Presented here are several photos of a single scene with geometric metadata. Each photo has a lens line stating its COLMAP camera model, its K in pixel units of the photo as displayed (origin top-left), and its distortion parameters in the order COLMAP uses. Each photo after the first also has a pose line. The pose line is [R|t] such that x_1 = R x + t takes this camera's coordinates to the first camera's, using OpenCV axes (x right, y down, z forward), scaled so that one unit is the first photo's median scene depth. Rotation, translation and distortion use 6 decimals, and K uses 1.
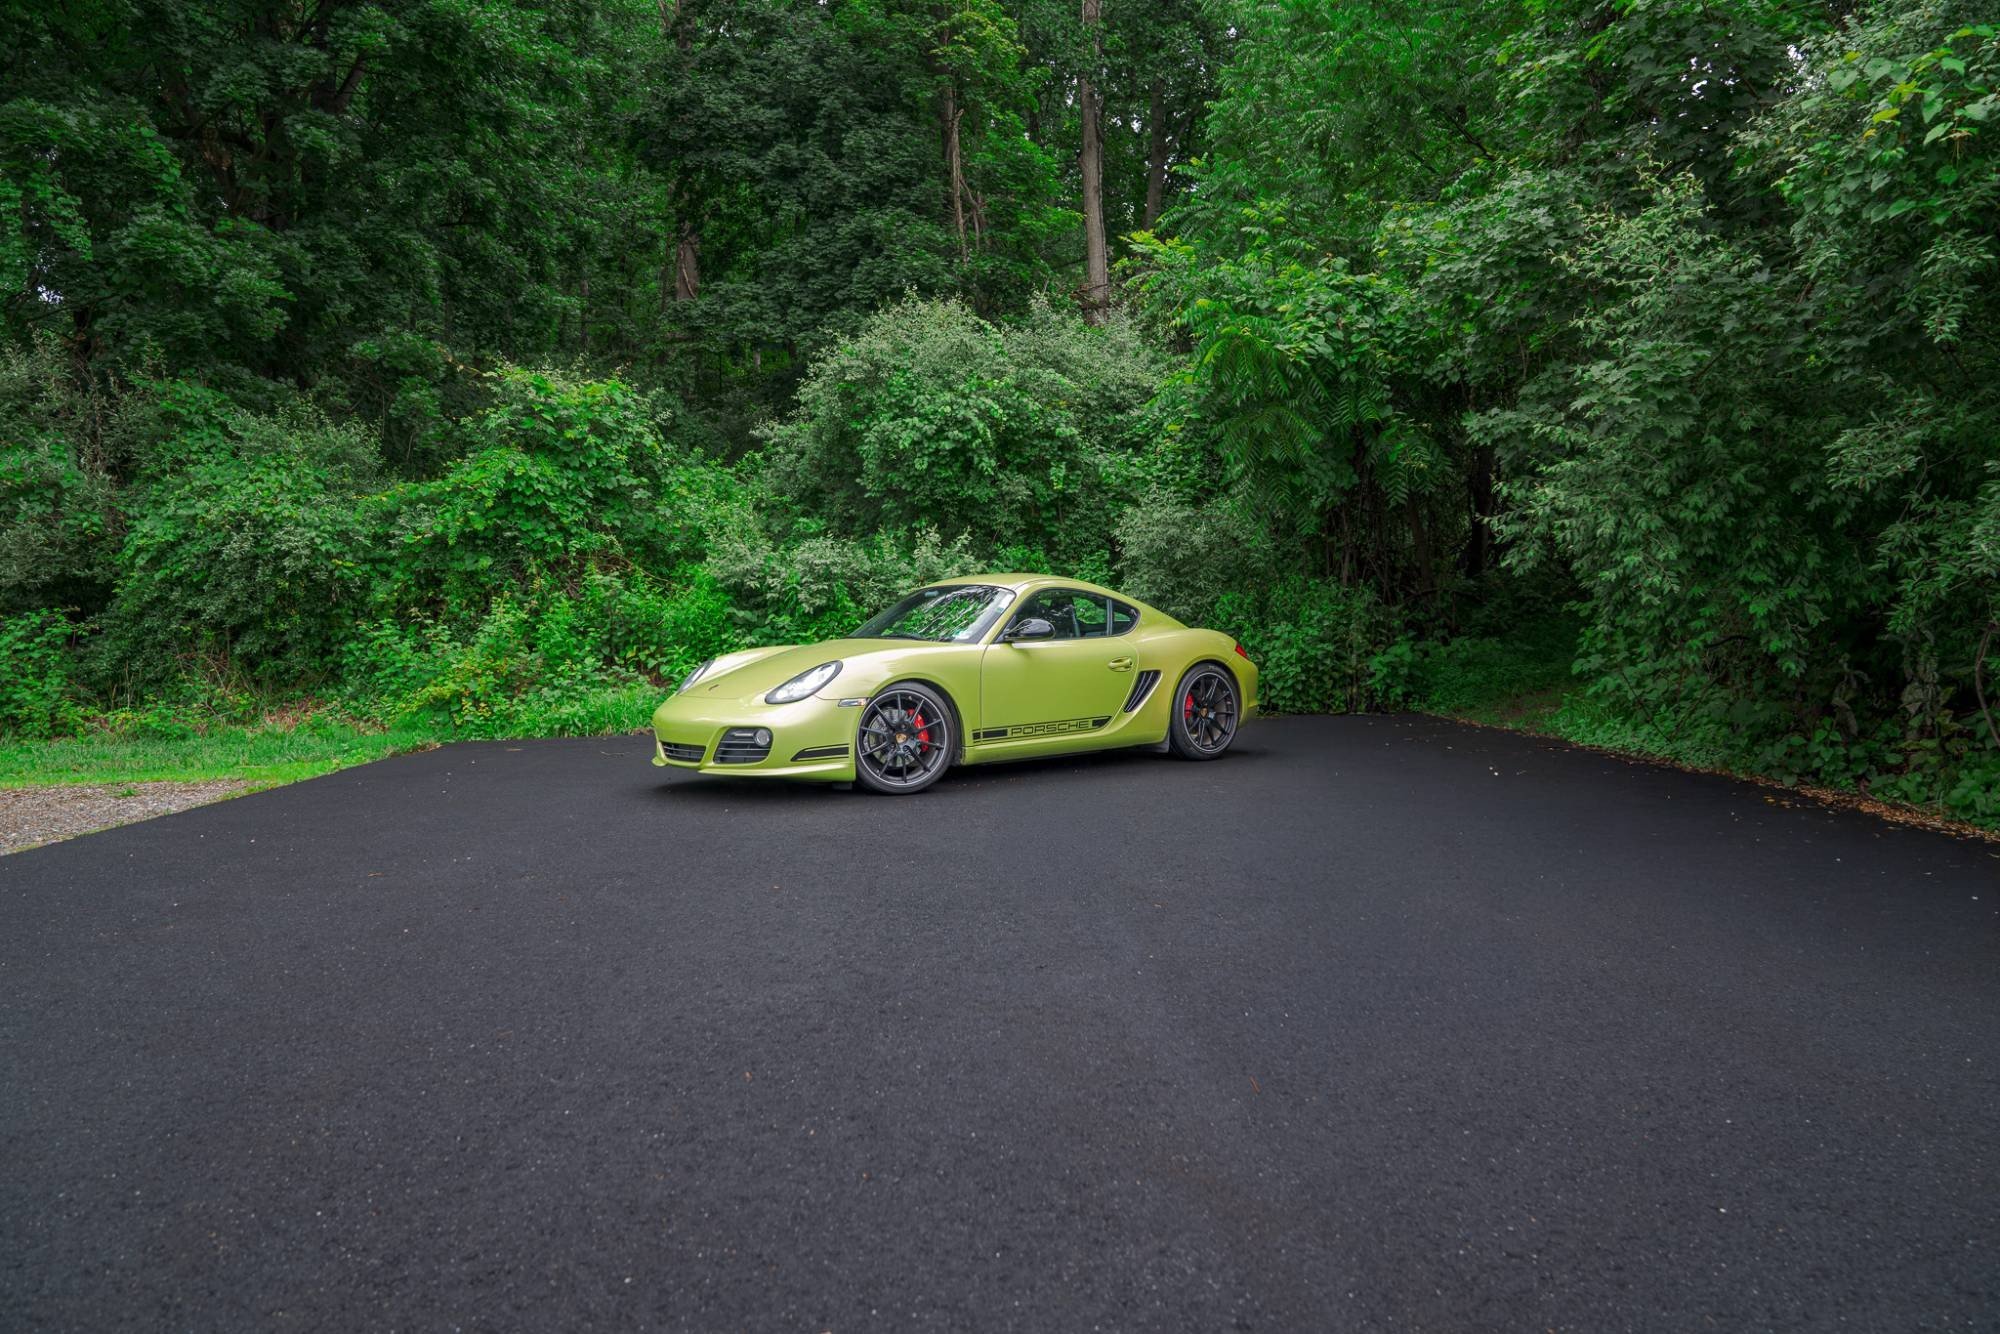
lens RADIAL K [[1370.5, 0, 1000.0], [0, 1370.5, 667.0], [0, 0, 1]] dist [-0.096035, 0.002655]
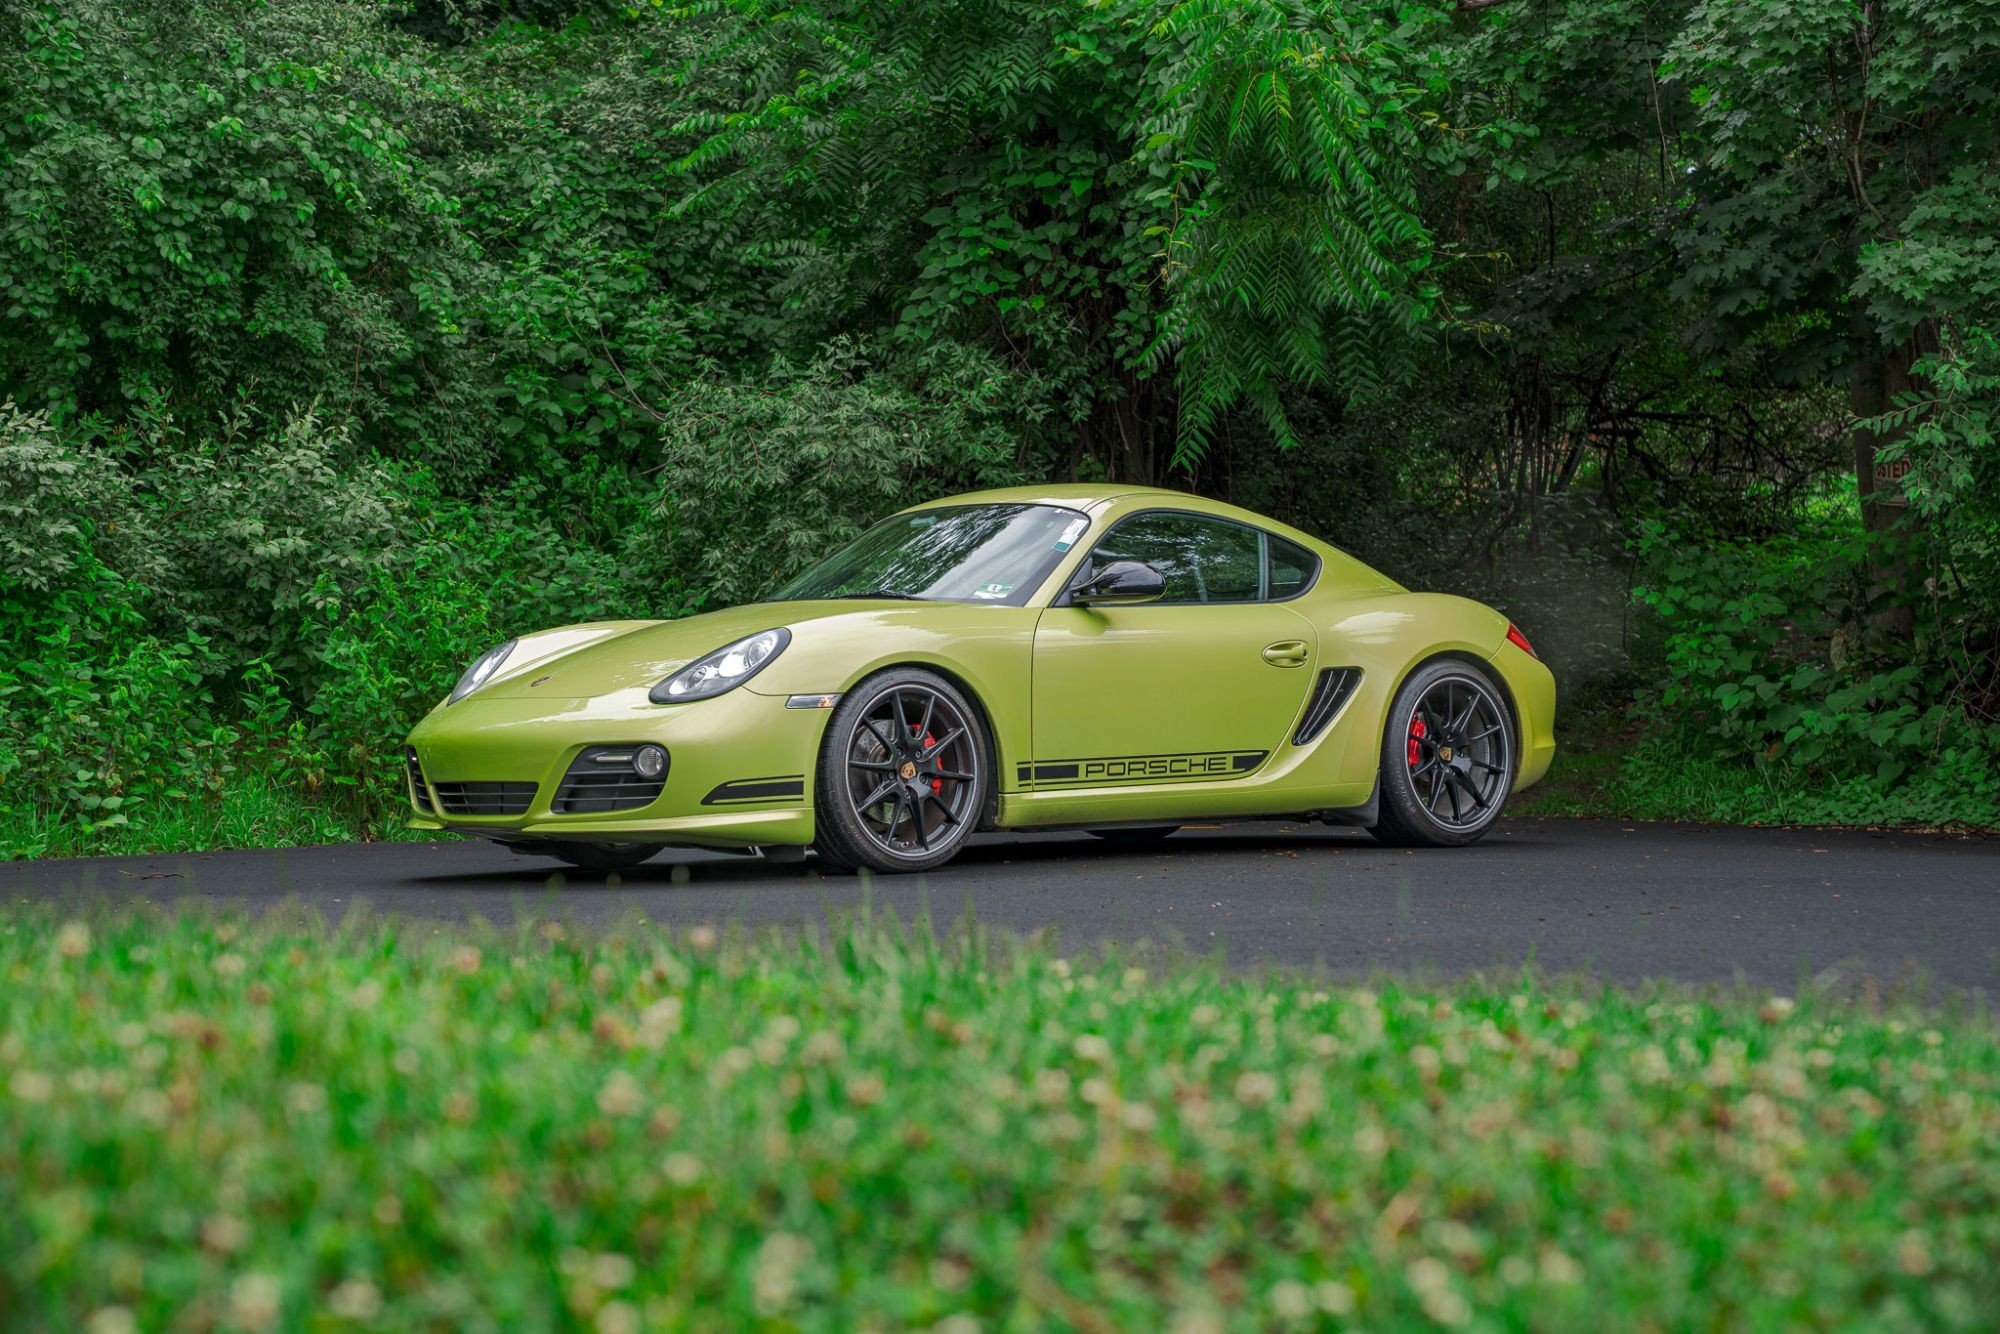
lens RADIAL K [[3754.8, 0, 1000.0], [0, 3754.8, 667.0], [0, 0, 1]] dist [0.345561, 0.279782]
pose [[0.830493, 0.013610, 0.556863, -0.515434], [0.018019, 0.998522, -0.051277, 0.045804], [-0.556738, 0.052619, 0.829020, -0.113922]]
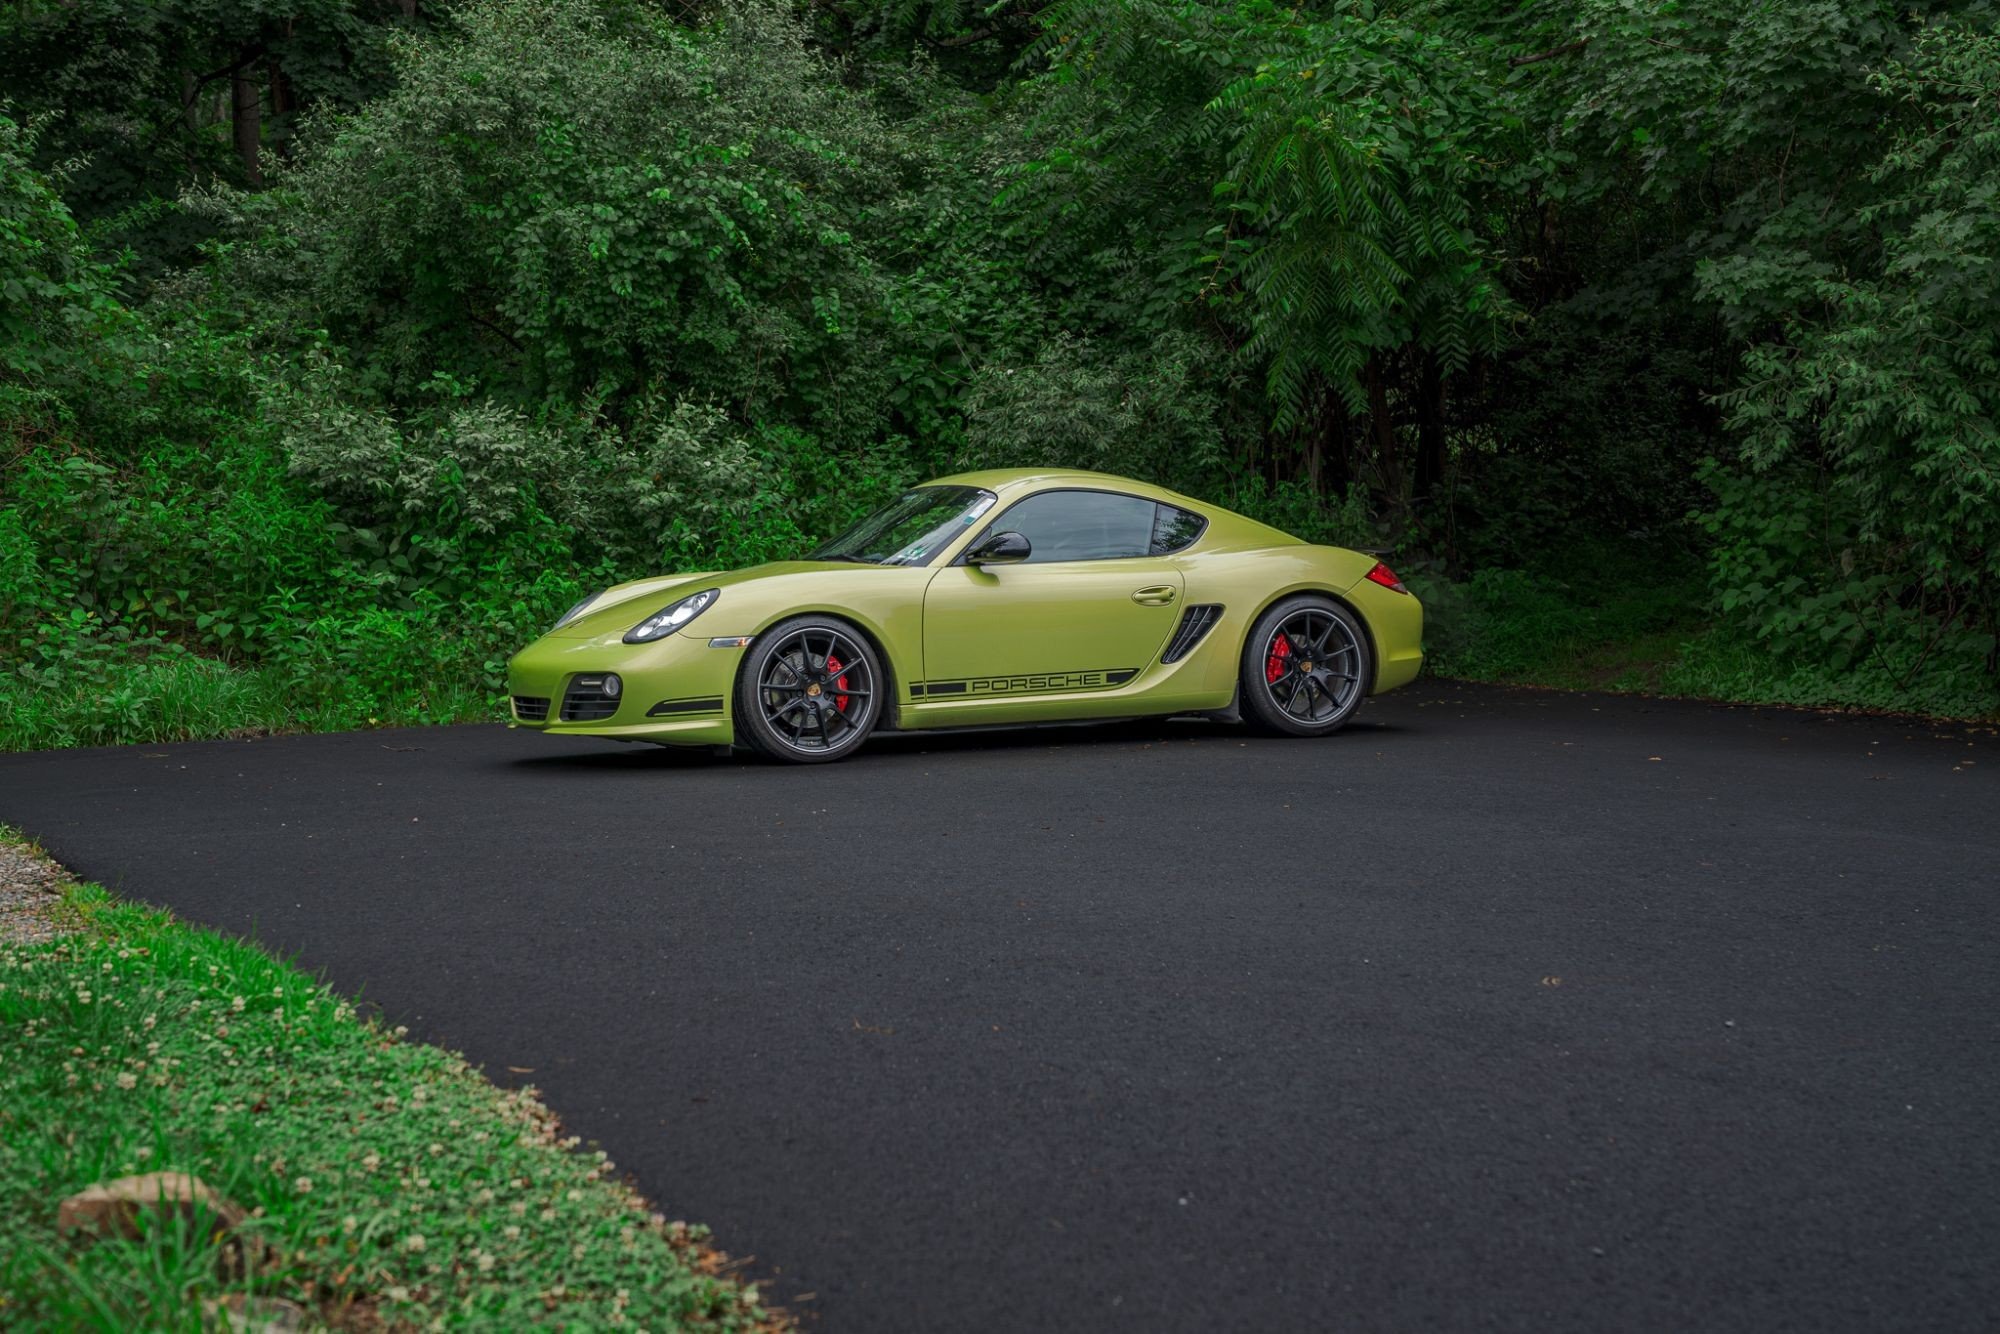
lens RADIAL K [[2871.0, 0, 1001.6], [0, 2871.0, 644.9], [0, 0, 1]] dist [0.218684, 0.018413]
pose [[0.947286, -0.011492, 0.320183, -0.314509], [0.015244, 0.999841, -0.009216, 0.022960], [-0.320026, 0.013611, 0.947311, -0.250402]]
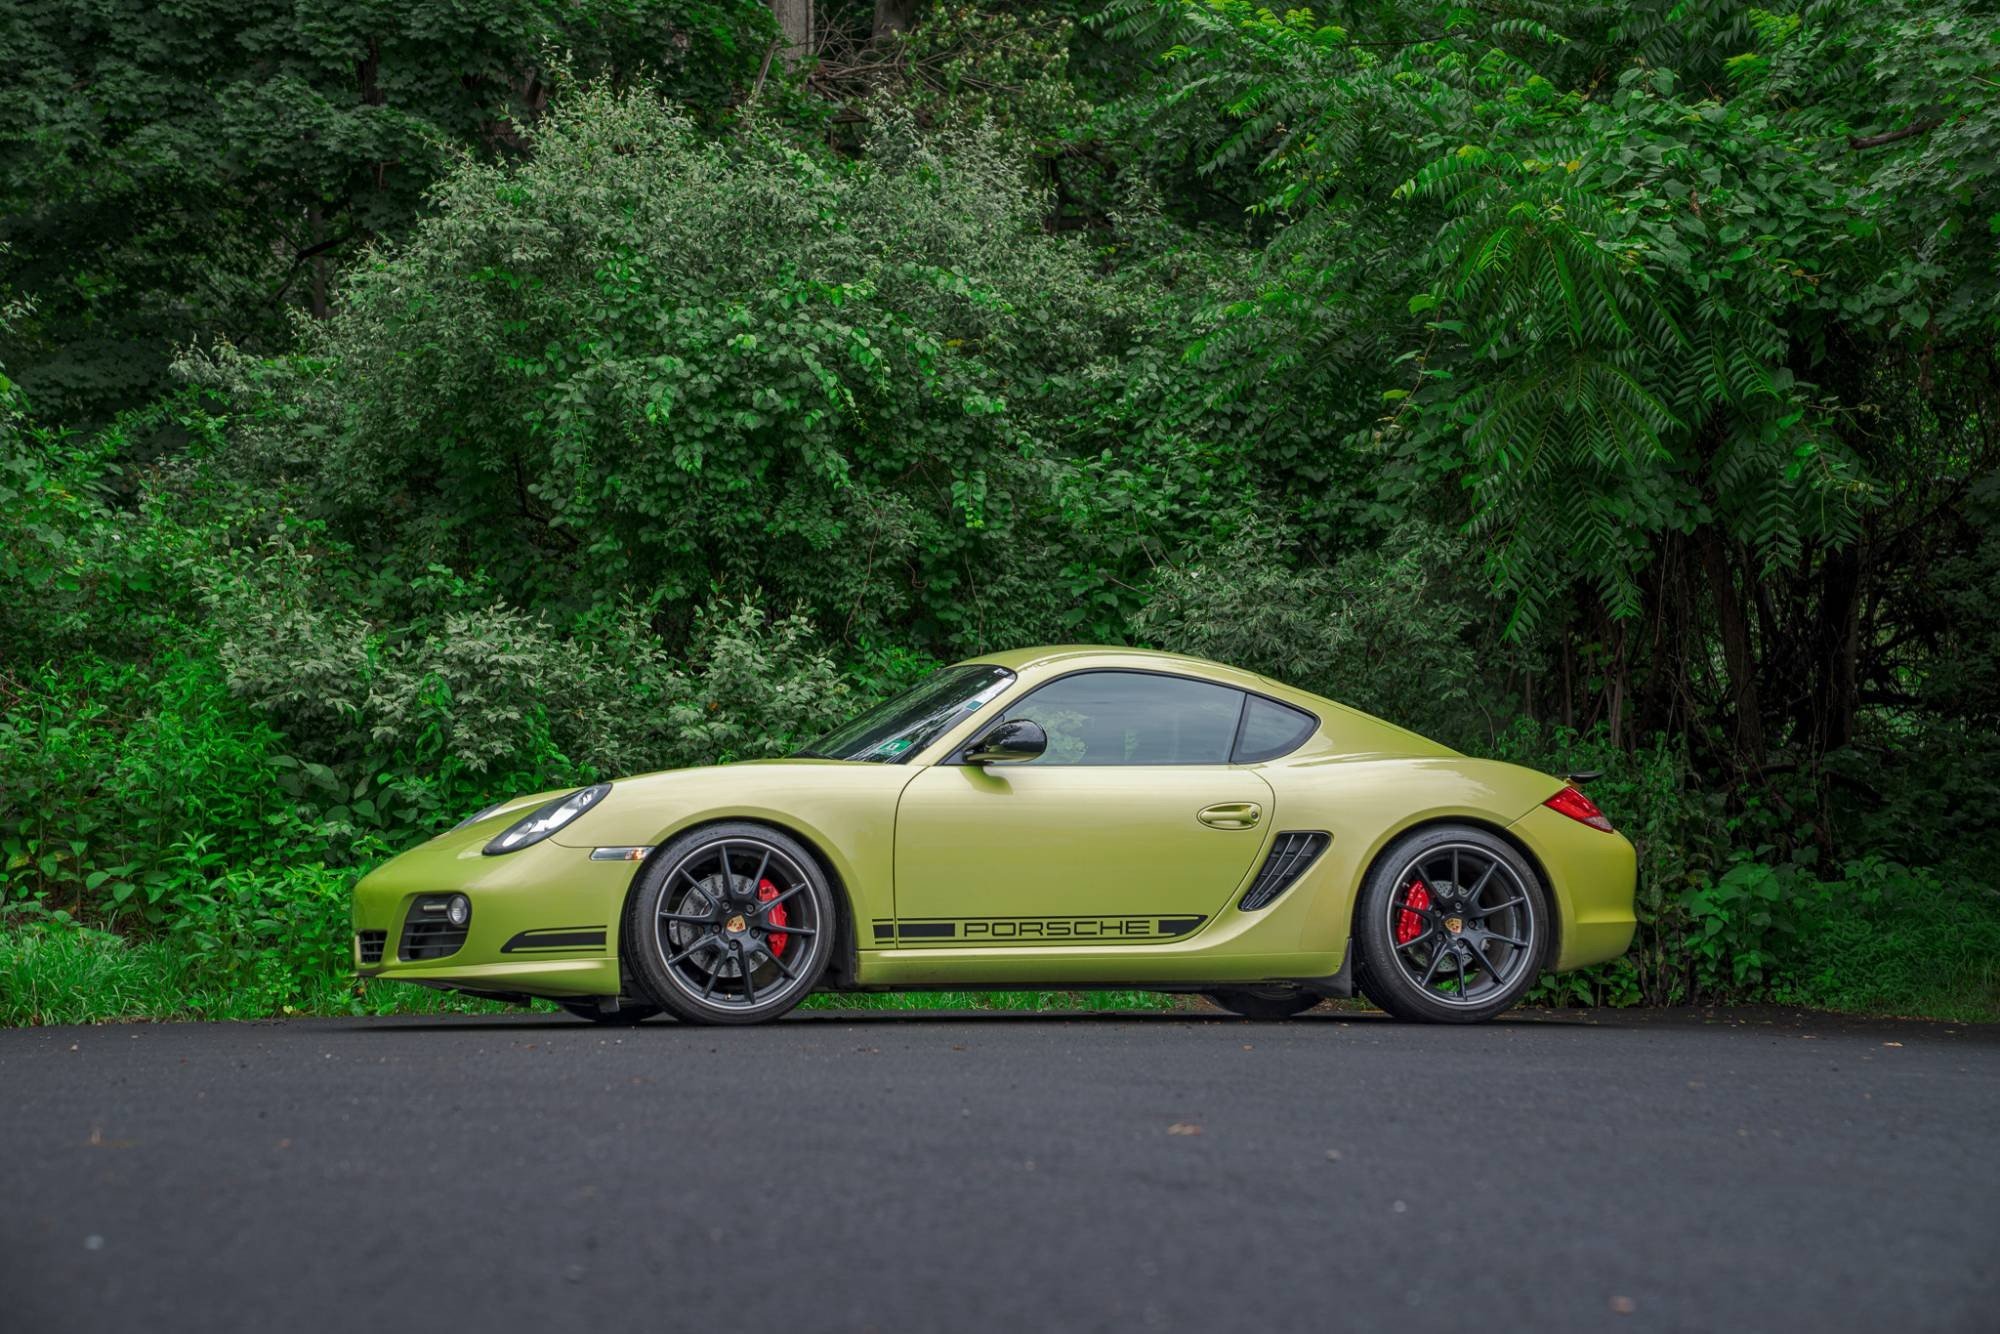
lens RADIAL K [[3803.9, 0, 1000.0], [0, 3803.9, 667.0], [0, 0, 1]] dist [0.356780, 0.144323]
pose [[0.979379, 0.035490, 0.198888, -0.211449], [-0.013198, 0.993586, -0.112309, 0.062168], [-0.201598, 0.107368, 0.973566, -0.249801]]
